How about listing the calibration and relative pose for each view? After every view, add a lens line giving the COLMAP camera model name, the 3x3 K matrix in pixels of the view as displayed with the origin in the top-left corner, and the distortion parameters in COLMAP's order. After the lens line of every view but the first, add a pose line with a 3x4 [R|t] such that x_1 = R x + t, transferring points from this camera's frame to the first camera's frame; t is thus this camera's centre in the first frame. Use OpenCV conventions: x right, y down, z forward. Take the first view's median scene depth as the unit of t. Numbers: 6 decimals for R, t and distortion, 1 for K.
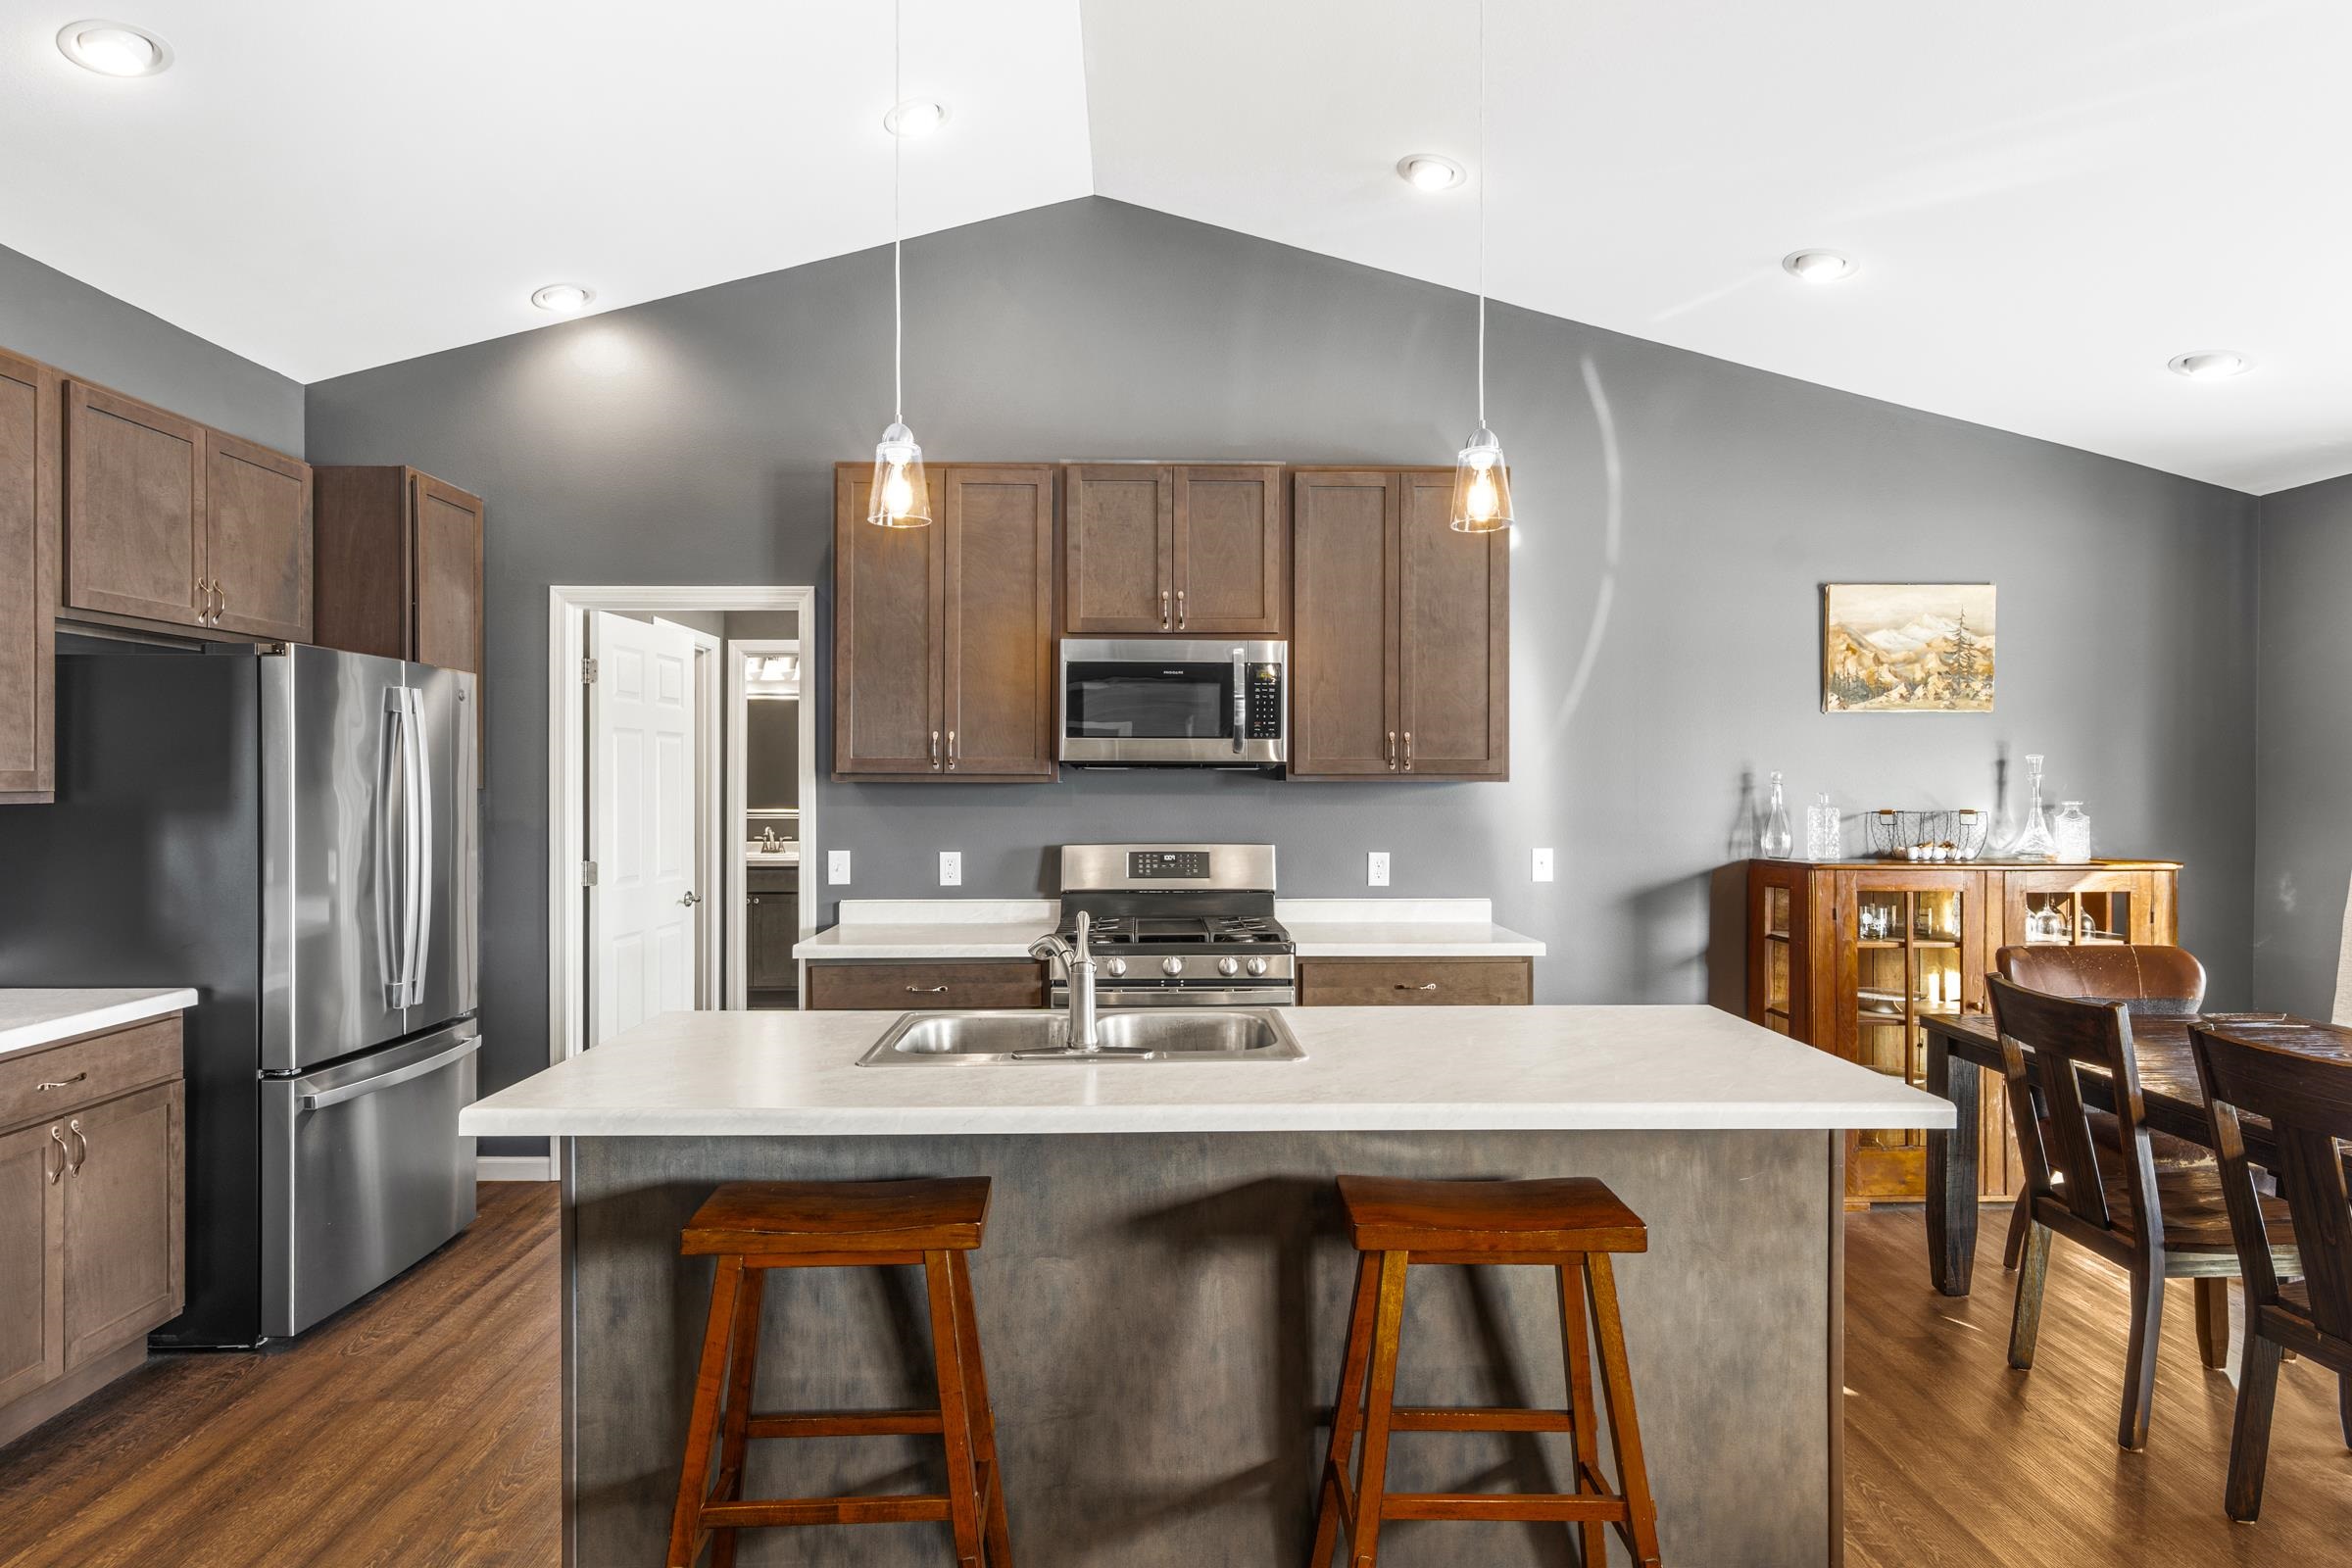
lens RADIAL K [[1323.9, 0, 1176.0], [0, 1323.9, 784.0], [0, 0, 1]] dist [0.000279, 0.000910]
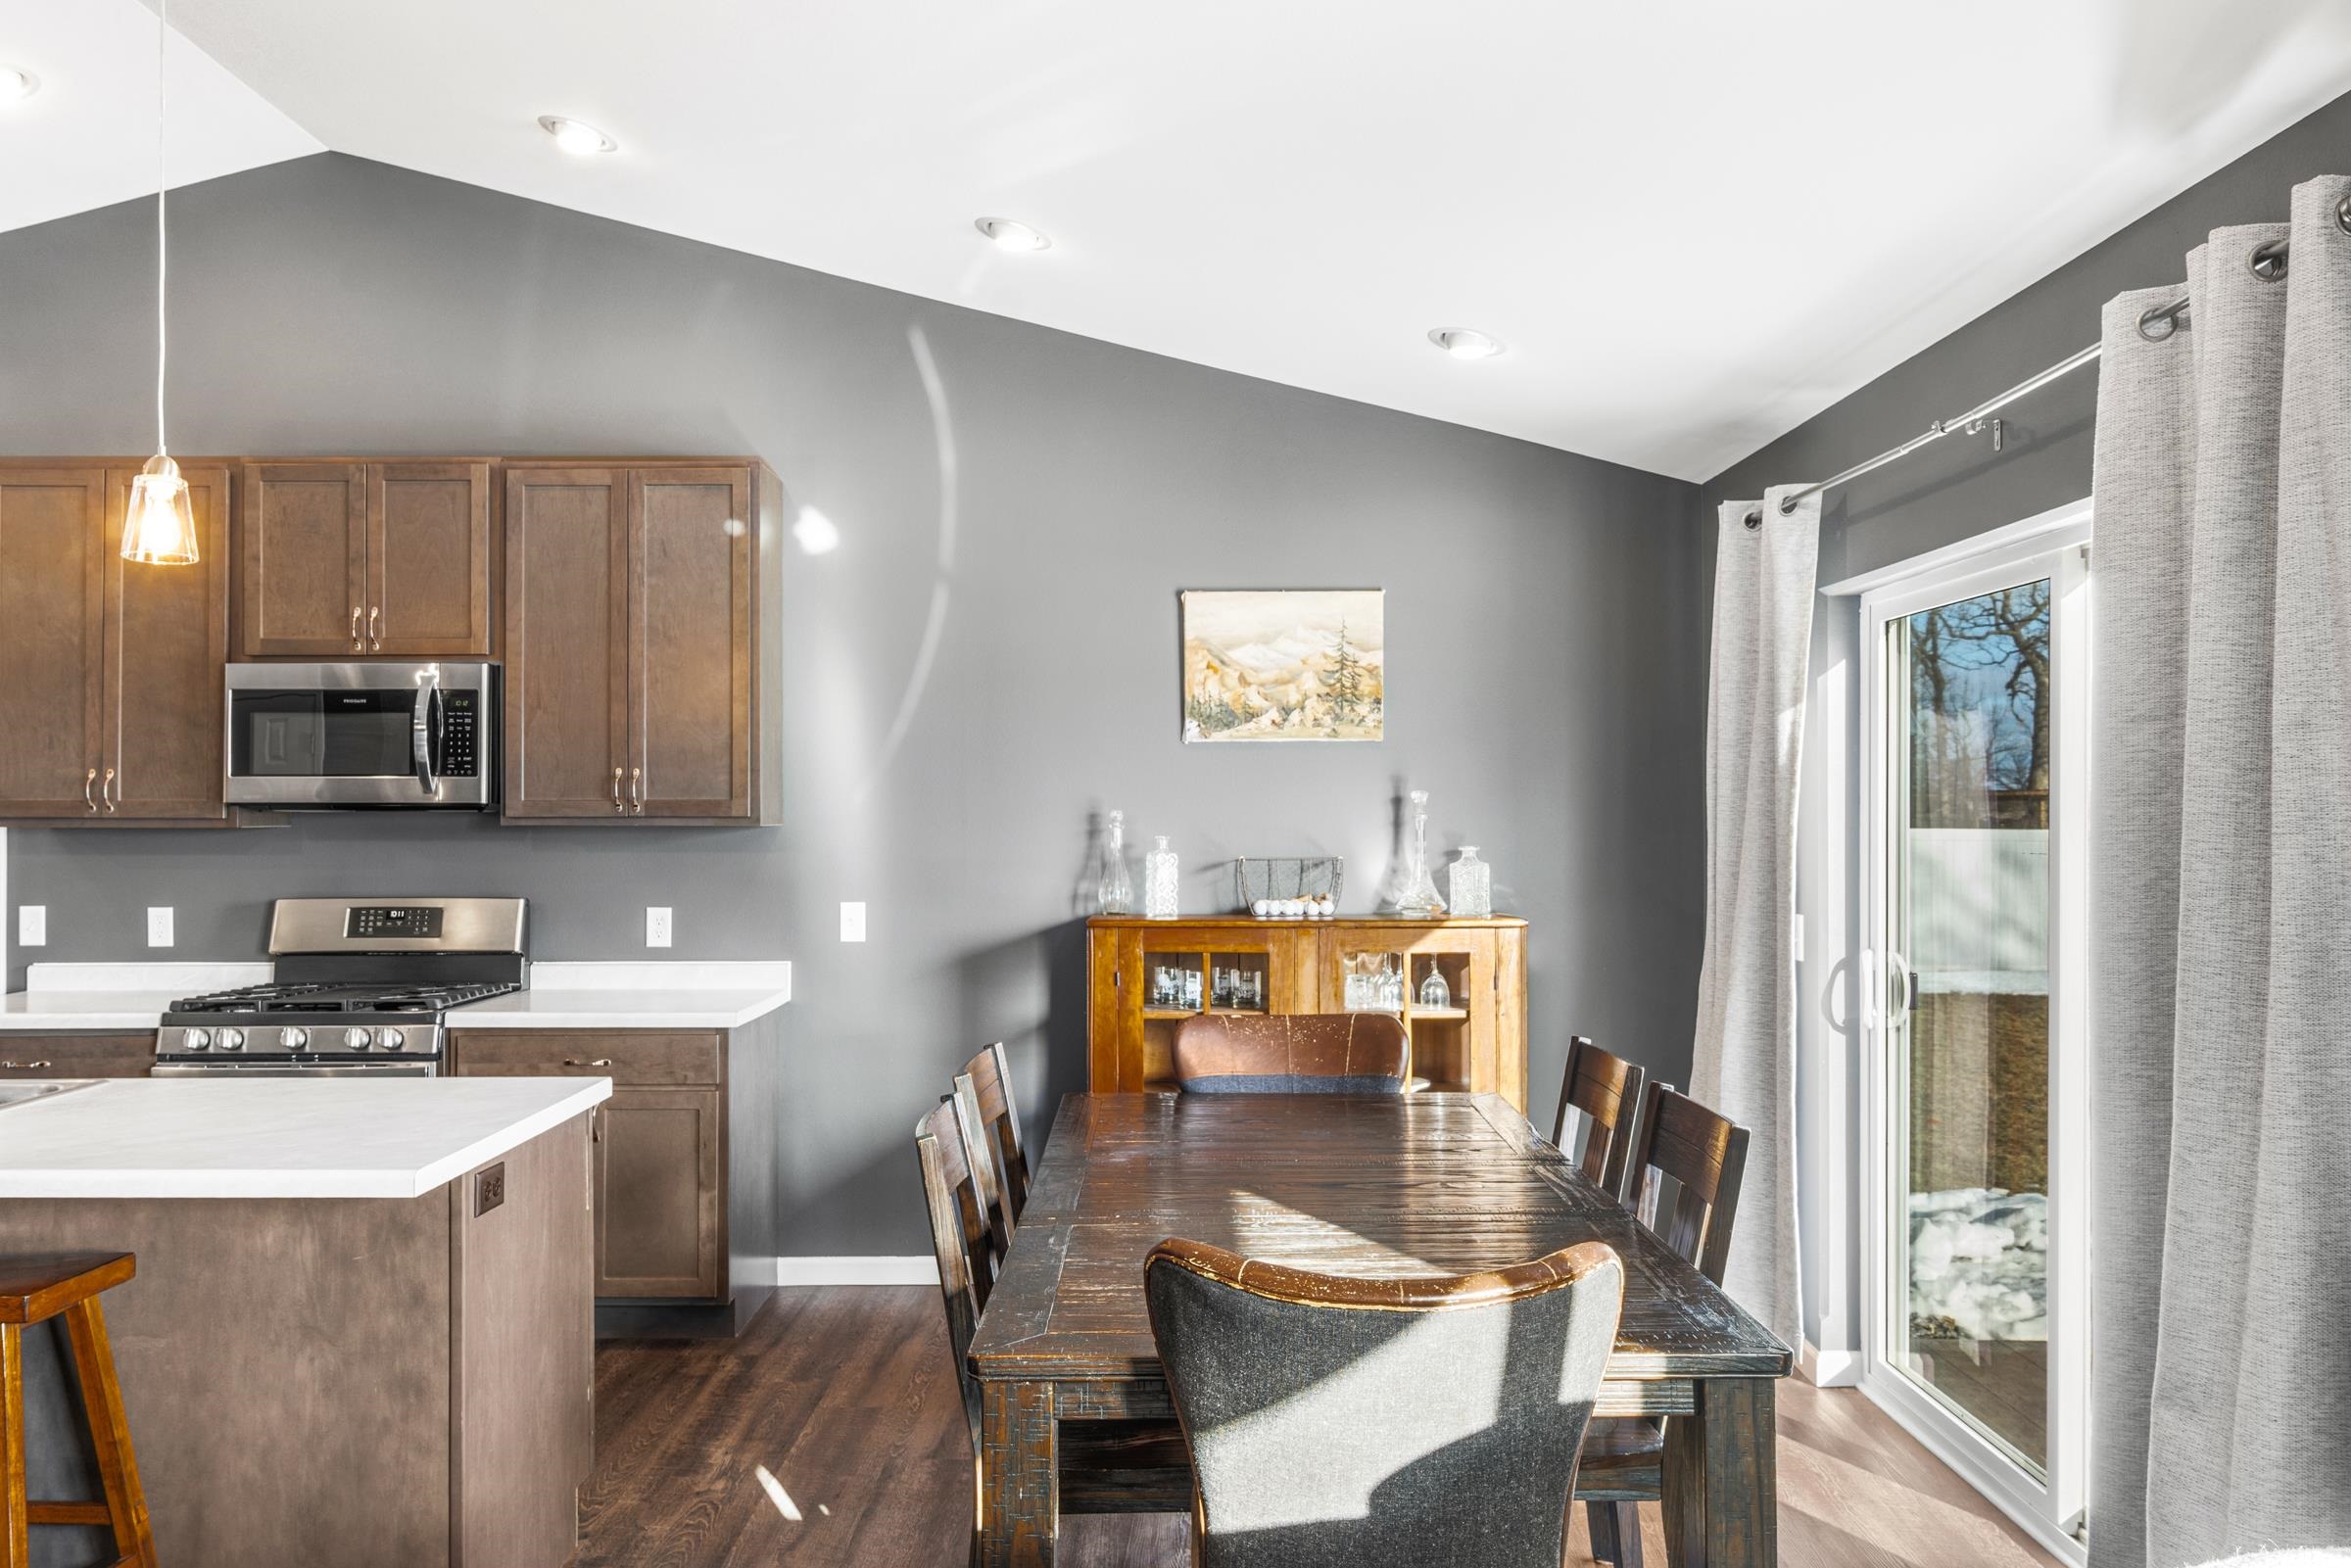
lens RADIAL K [[1708.2, 0, 1175.5], [0, 1708.2, 784.0], [0, 0, 1]] dist [0.000359, 0.002898]
pose [[0.999611, -0.003308, -0.027694, 0.556073], [0.002737, 0.999784, -0.020605, -0.004859], [0.027756, 0.020522, 0.999404, -0.103956]]
